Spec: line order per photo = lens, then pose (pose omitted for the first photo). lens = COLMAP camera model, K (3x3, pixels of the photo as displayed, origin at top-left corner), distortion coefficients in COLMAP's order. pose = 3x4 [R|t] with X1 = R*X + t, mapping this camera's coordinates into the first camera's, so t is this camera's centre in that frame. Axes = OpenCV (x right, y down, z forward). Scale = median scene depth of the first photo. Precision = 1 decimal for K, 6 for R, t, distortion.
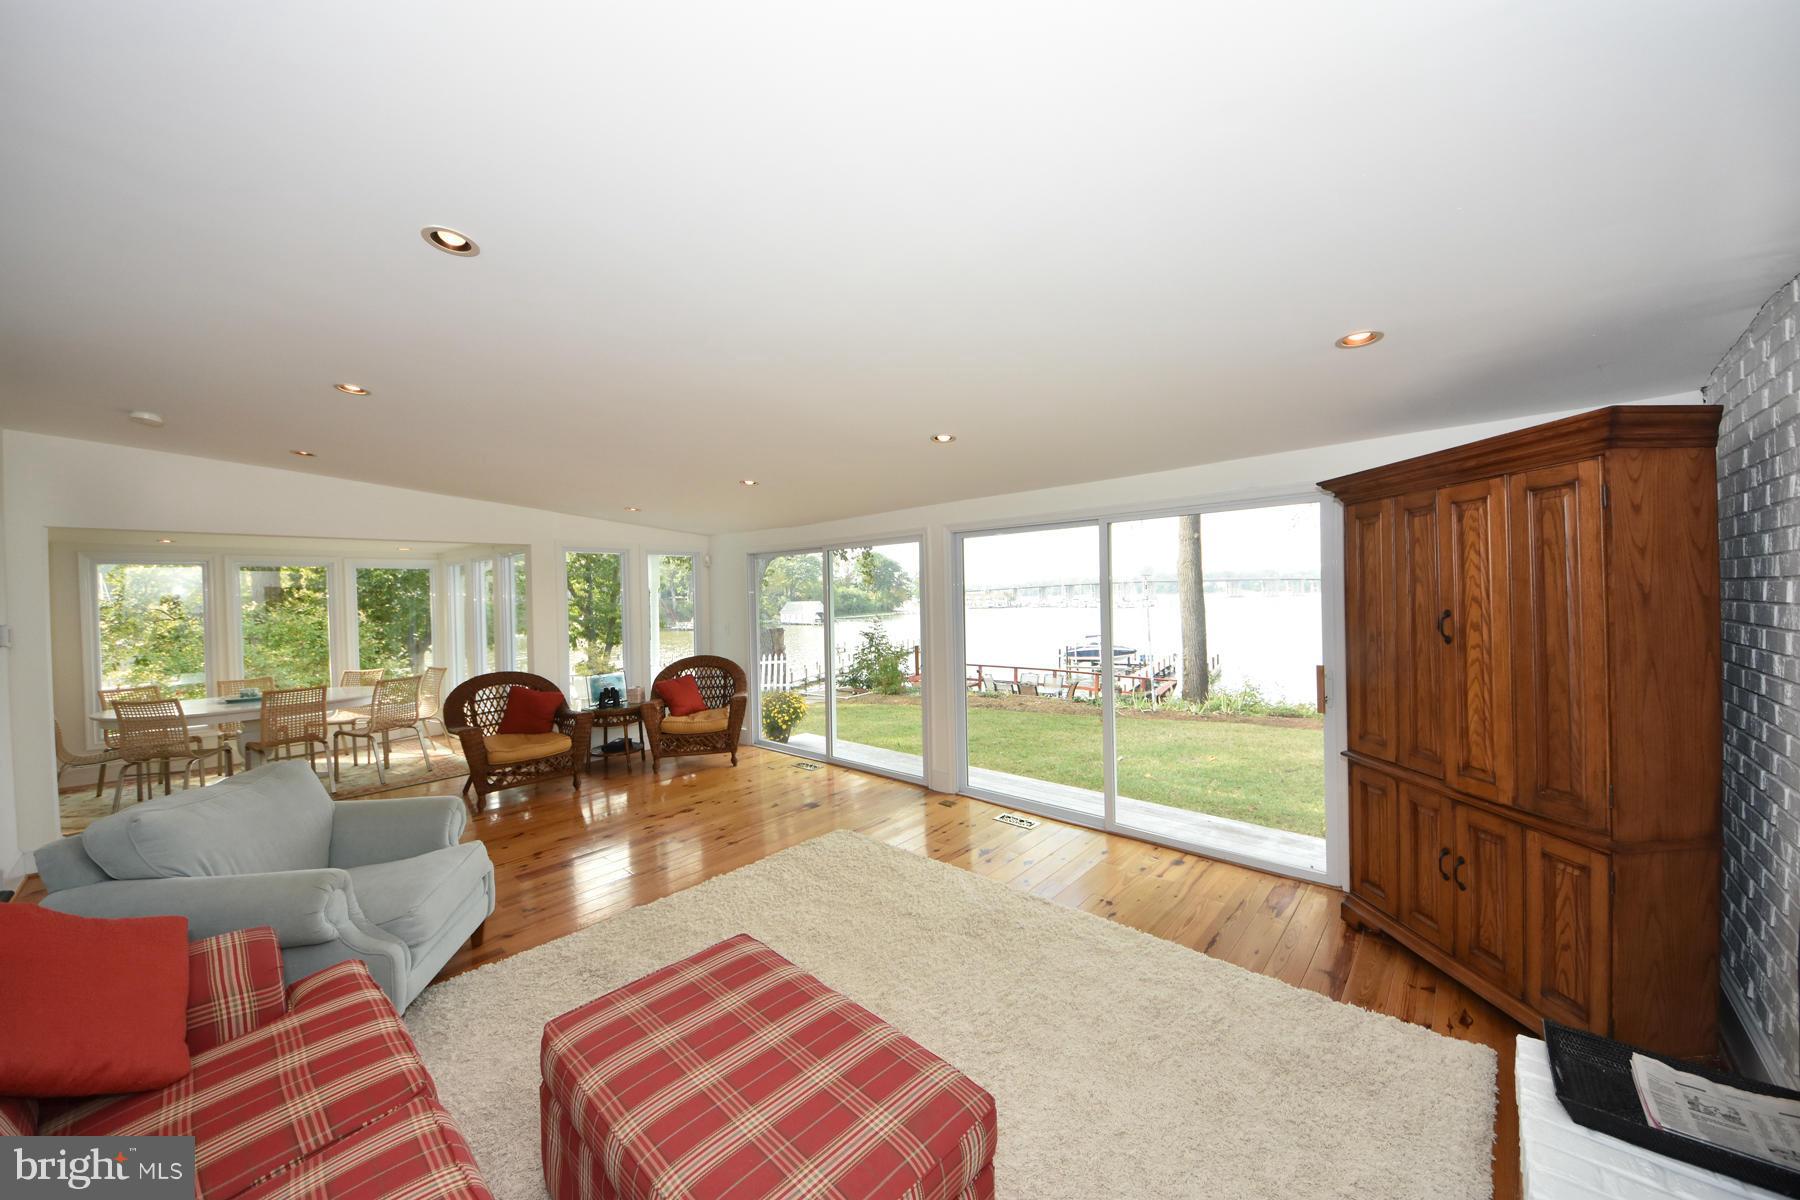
lens RADIAL K [[893.0, 0, 900.0], [0, 893.0, 600.0], [0, 0, 1]] dist [-0.046199, 0.000209]
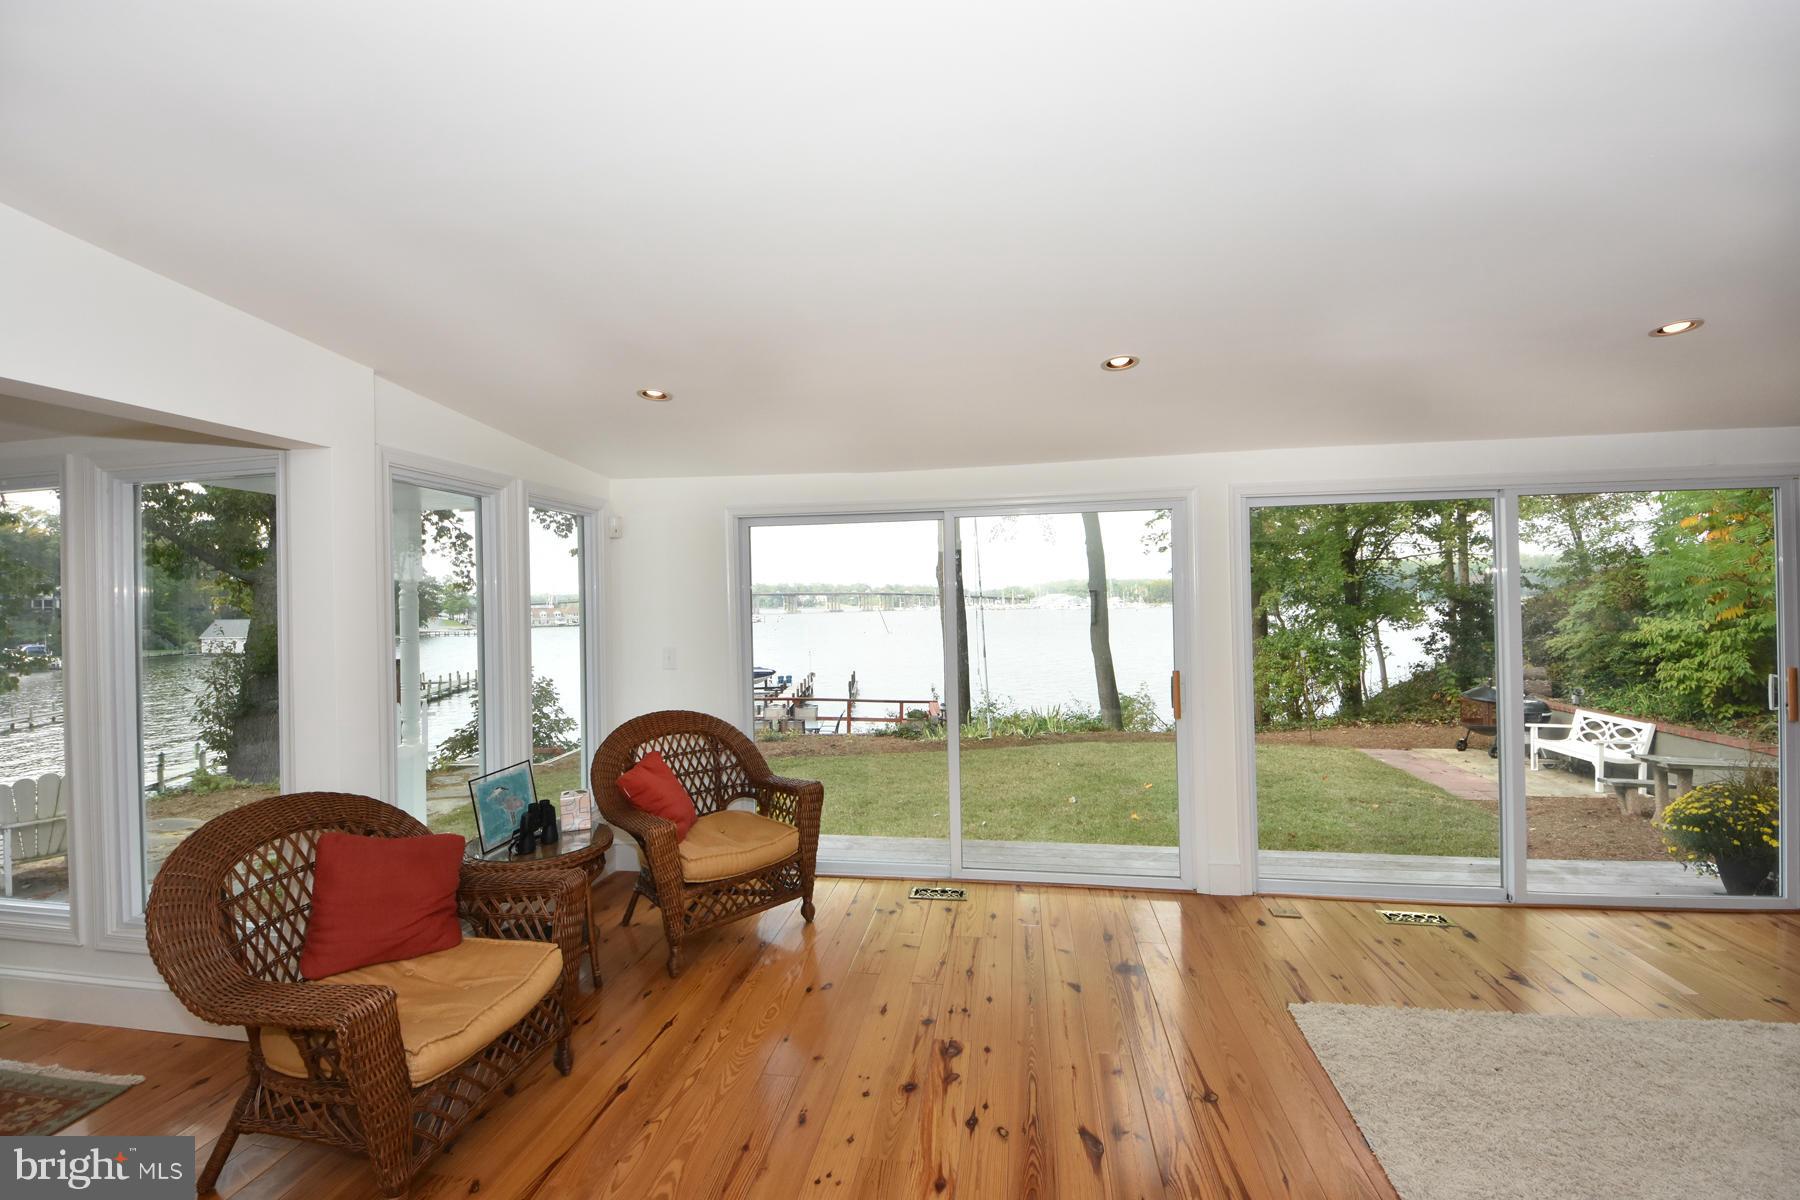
lens RADIAL K [[893.0, 0, 900.0], [0, 893.0, 600.0], [0, 0, 1]] dist [-0.046199, 0.000209]
pose [[0.770780, 0.007065, 0.637062, -0.409308], [0.007065, 0.999782, -0.019636, 0.008045], [-0.637062, 0.019636, 0.770562, 0.484027]]
